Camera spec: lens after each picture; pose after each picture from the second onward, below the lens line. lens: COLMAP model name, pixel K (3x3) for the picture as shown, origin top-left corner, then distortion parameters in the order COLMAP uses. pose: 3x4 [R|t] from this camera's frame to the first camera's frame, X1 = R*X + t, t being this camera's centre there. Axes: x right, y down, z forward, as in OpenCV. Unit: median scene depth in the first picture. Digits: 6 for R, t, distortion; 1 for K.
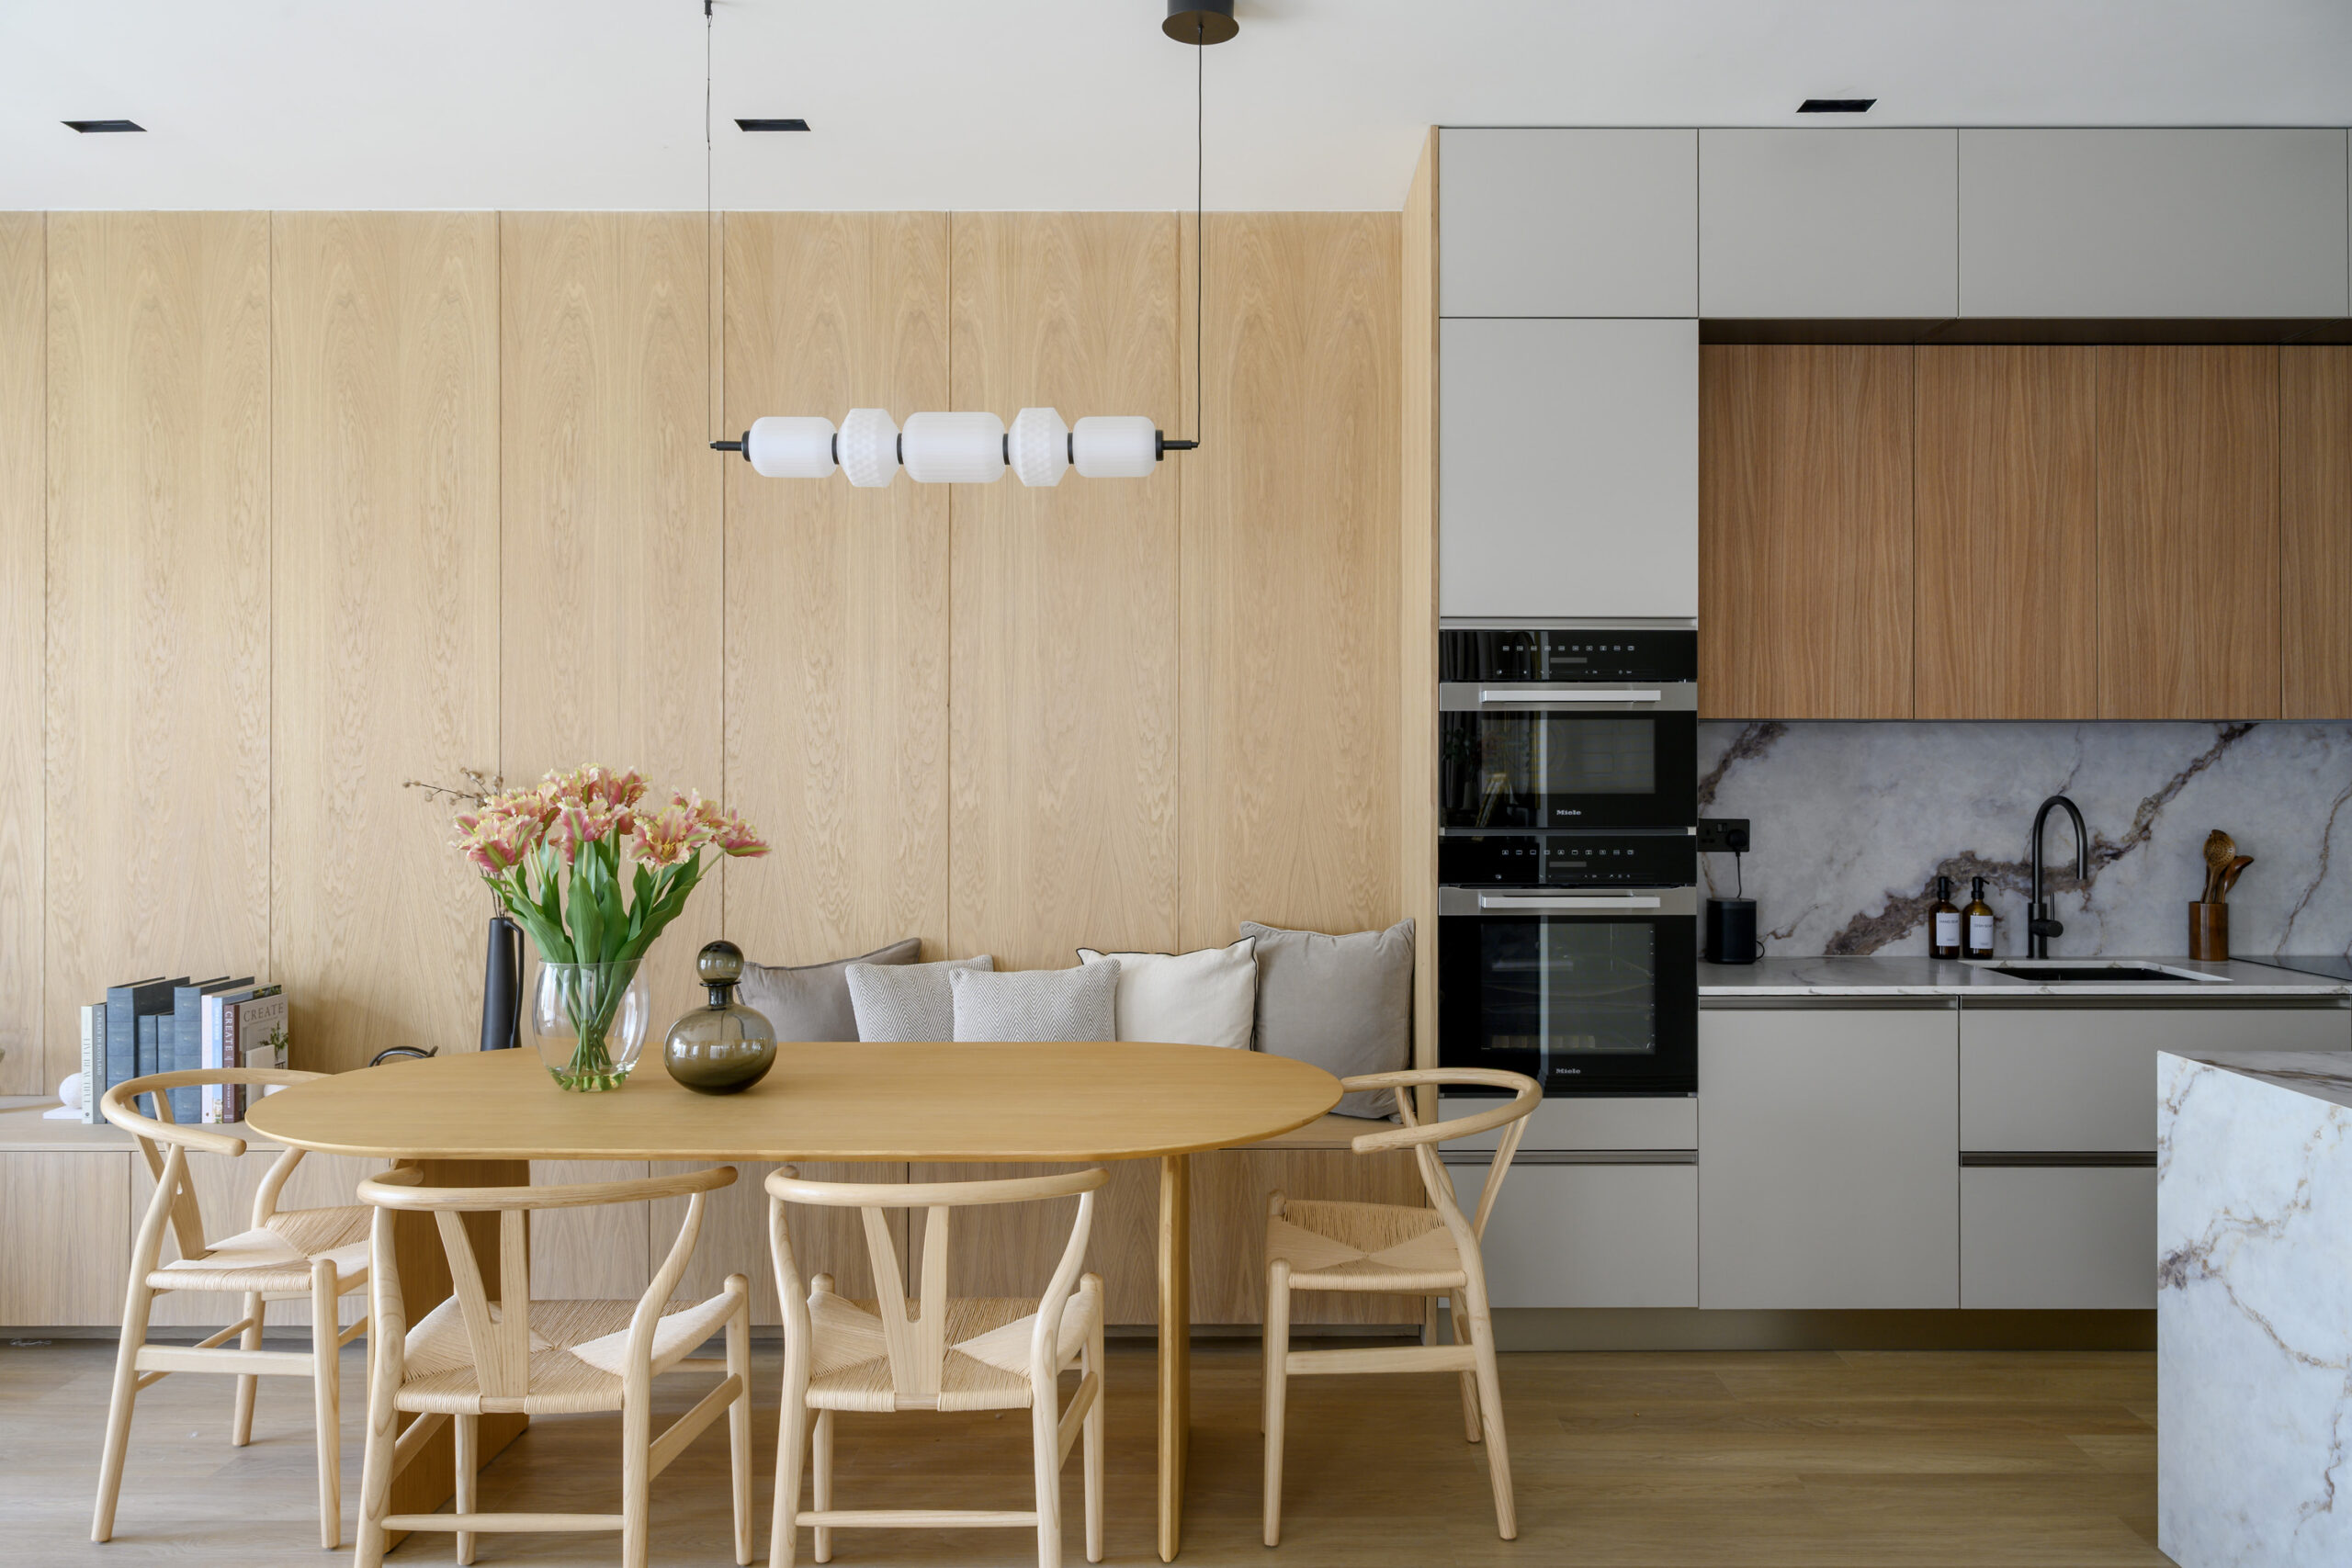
lens RADIAL K [[1611.7, 0, 1236.9], [0, 1611.7, 758.4], [0, 0, 1]] dist [-0.000174, 0.001466]
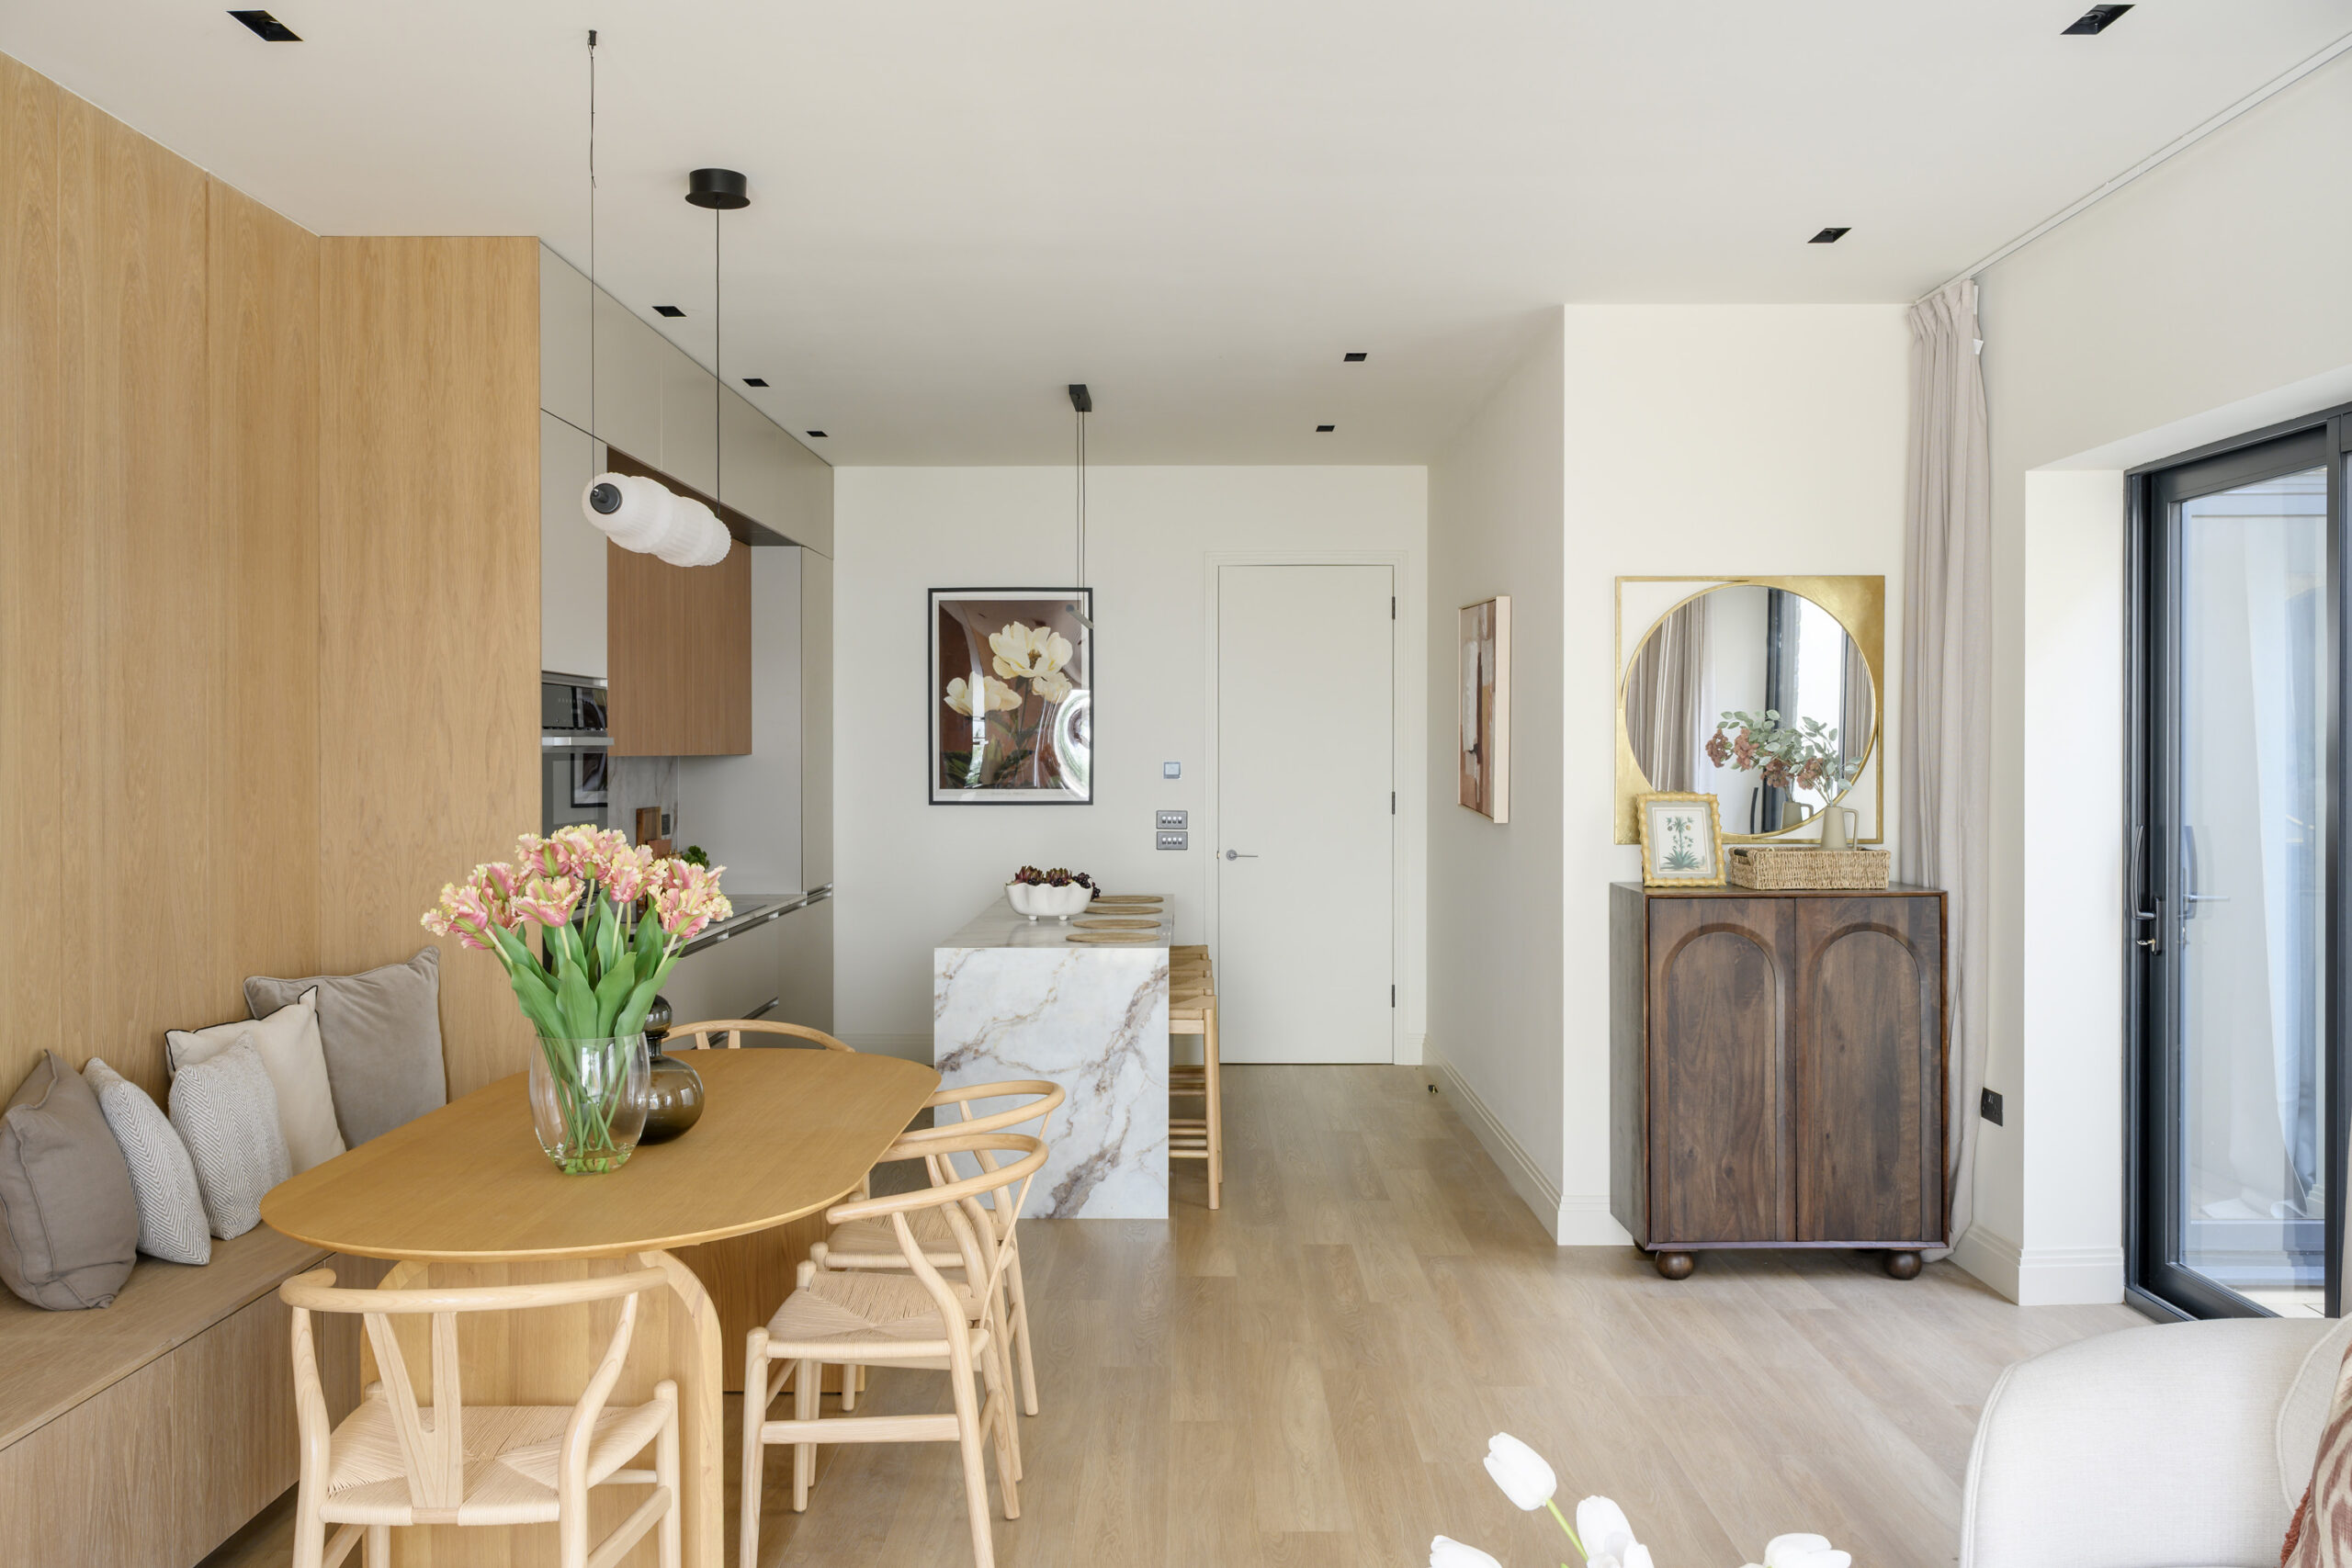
lens RADIAL K [[1979.9, 0, 1180.2], [0, 1979.9, 774.1], [0, 0, 1]] dist [-0.015483, 0.001176]
pose [[0.007454, -0.013394, 0.999883, -1.190755], [-0.005664, 0.999894, 0.013437, -0.034091], [-0.999956, -0.005763, 0.007378, 0.503018]]
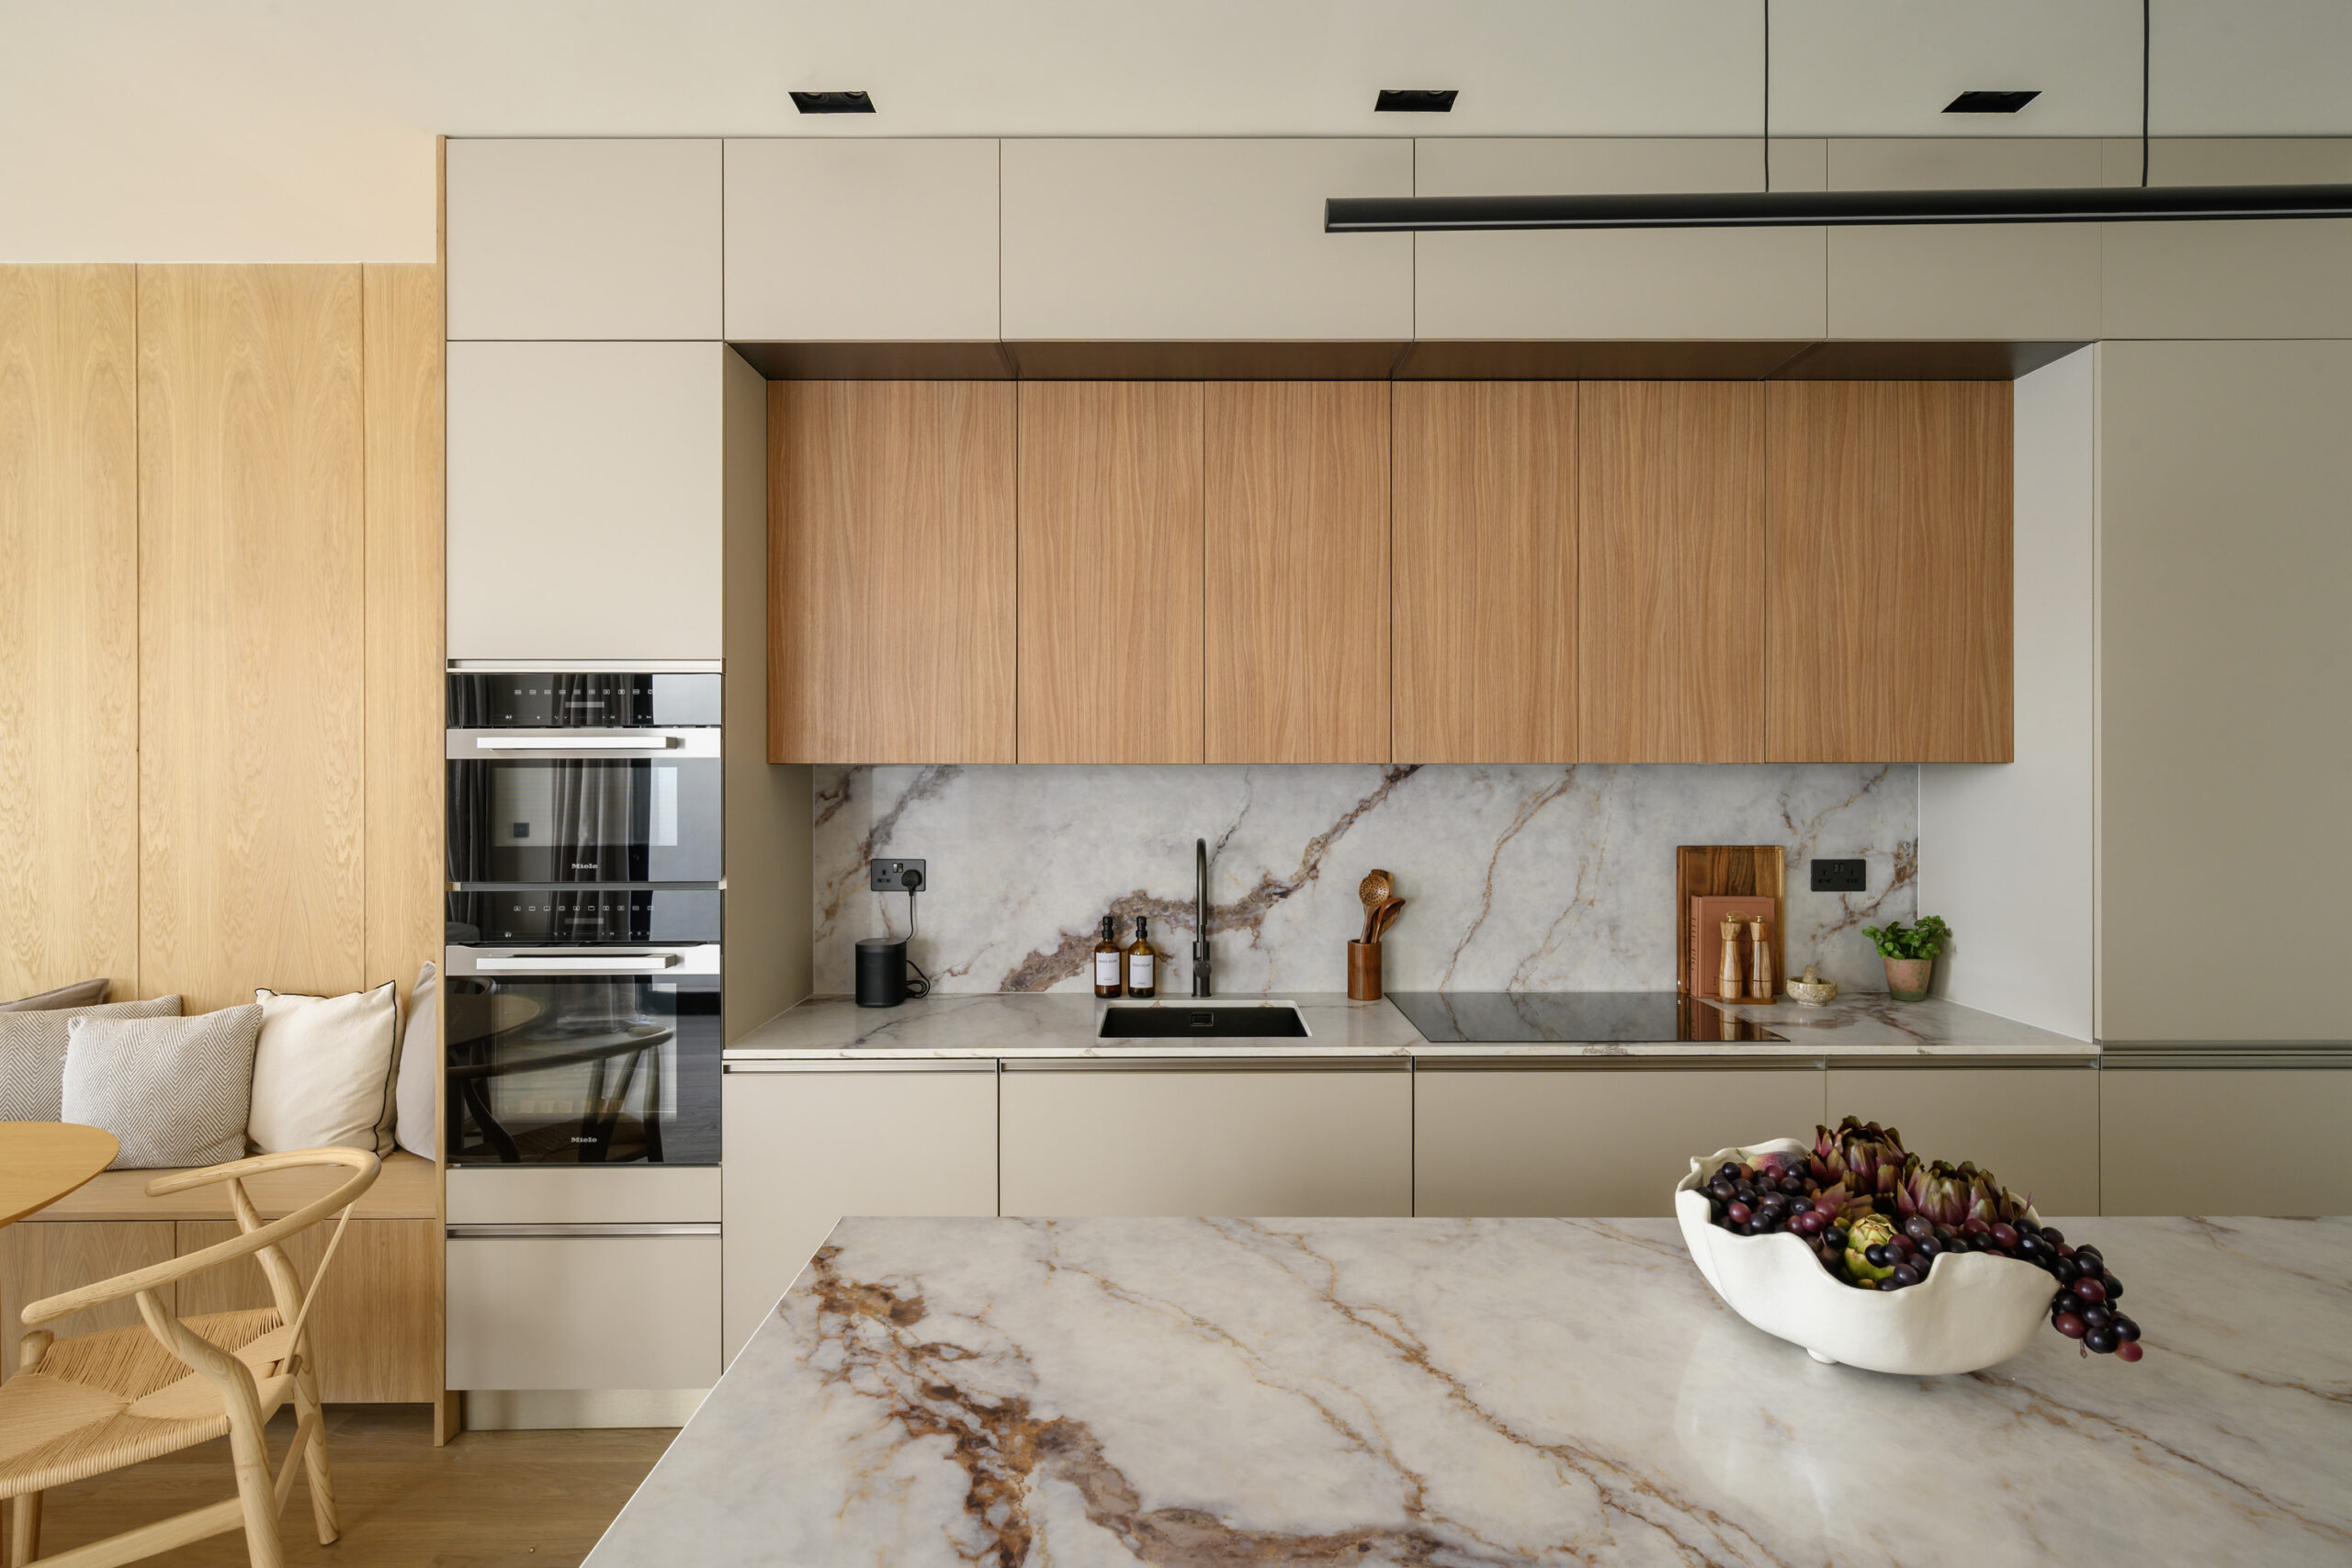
lens RADIAL K [[1058.2, 0, 1185.4], [0, 1058.2, 780.0], [0, 0, 1]] dist [-0.002225, 0.000180]
pose [[0.999994, -0.002078, 0.002846, 0.519773], [0.002045, 0.999930, 0.011611, -0.021933], [-0.002870, -0.011605, 0.999929, 0.355564]]
